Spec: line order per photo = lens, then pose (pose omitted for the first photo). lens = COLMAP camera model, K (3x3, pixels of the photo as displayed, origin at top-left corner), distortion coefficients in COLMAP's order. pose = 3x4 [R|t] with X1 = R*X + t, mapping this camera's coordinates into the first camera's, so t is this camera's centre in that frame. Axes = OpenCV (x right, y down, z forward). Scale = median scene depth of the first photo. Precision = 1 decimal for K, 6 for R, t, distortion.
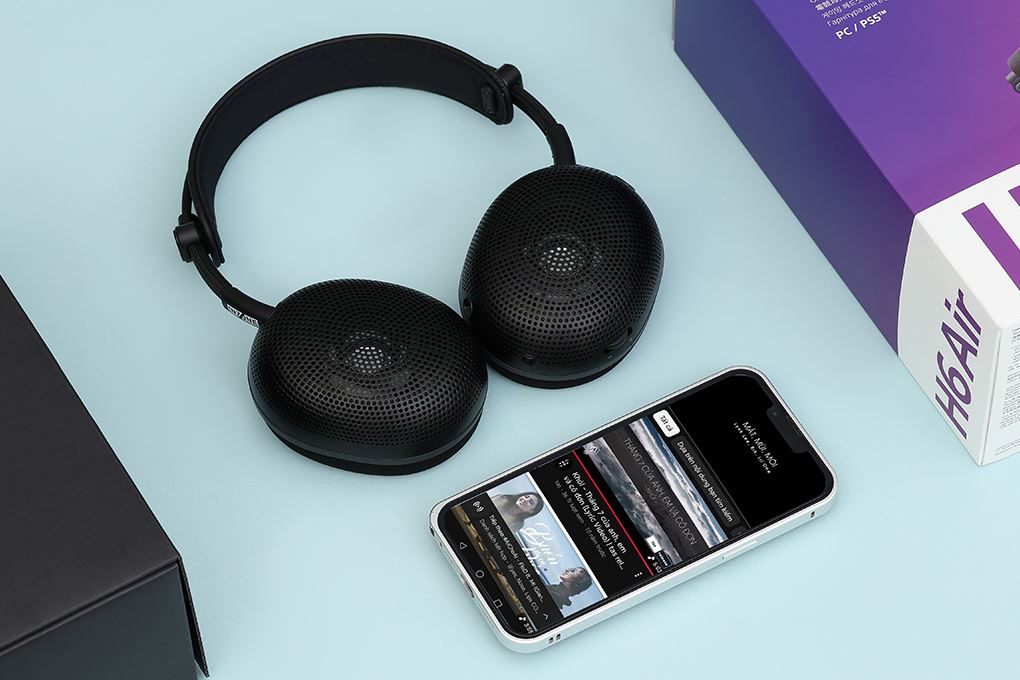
lens RADIAL K [[4724.5, 0, 510.0], [0, 4724.5, 340.0], [0, 0, 1]] dist [0.724863, -4.111110]
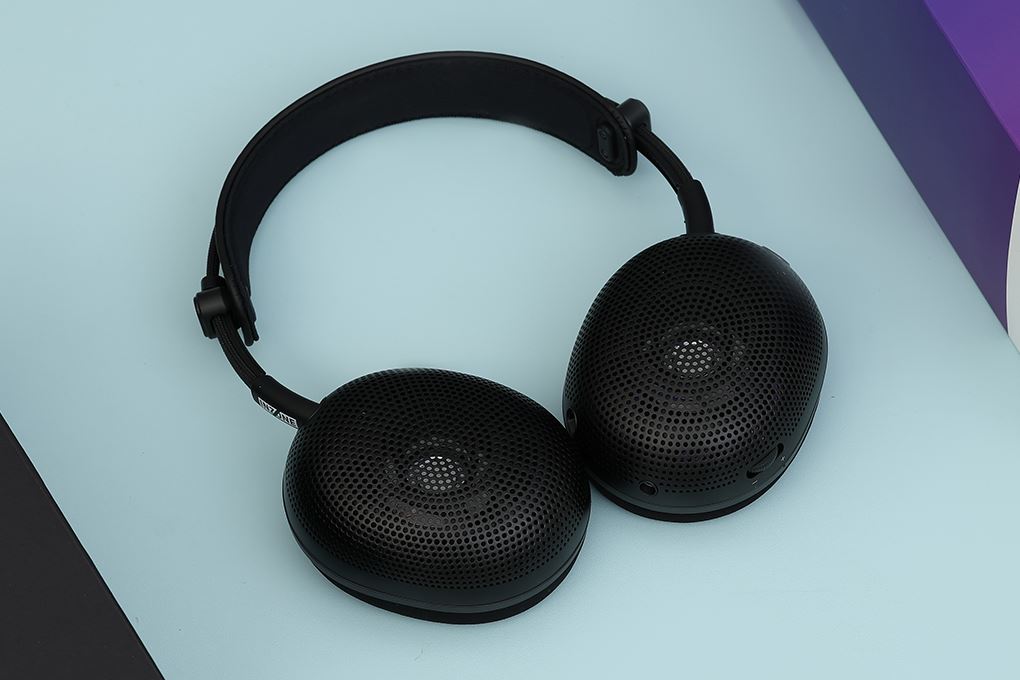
lens RADIAL K [[4711.2, 0, 510.0], [0, 4711.2, 340.0], [0, 0, 1]] dist [10.549035, -0.266827]
pose [[0.999894, 0.008124, -0.012120, -0.008315], [-0.008238, 0.999922, -0.009392, -0.011557], [0.012042, 0.009491, 0.999882, 0.209962]]
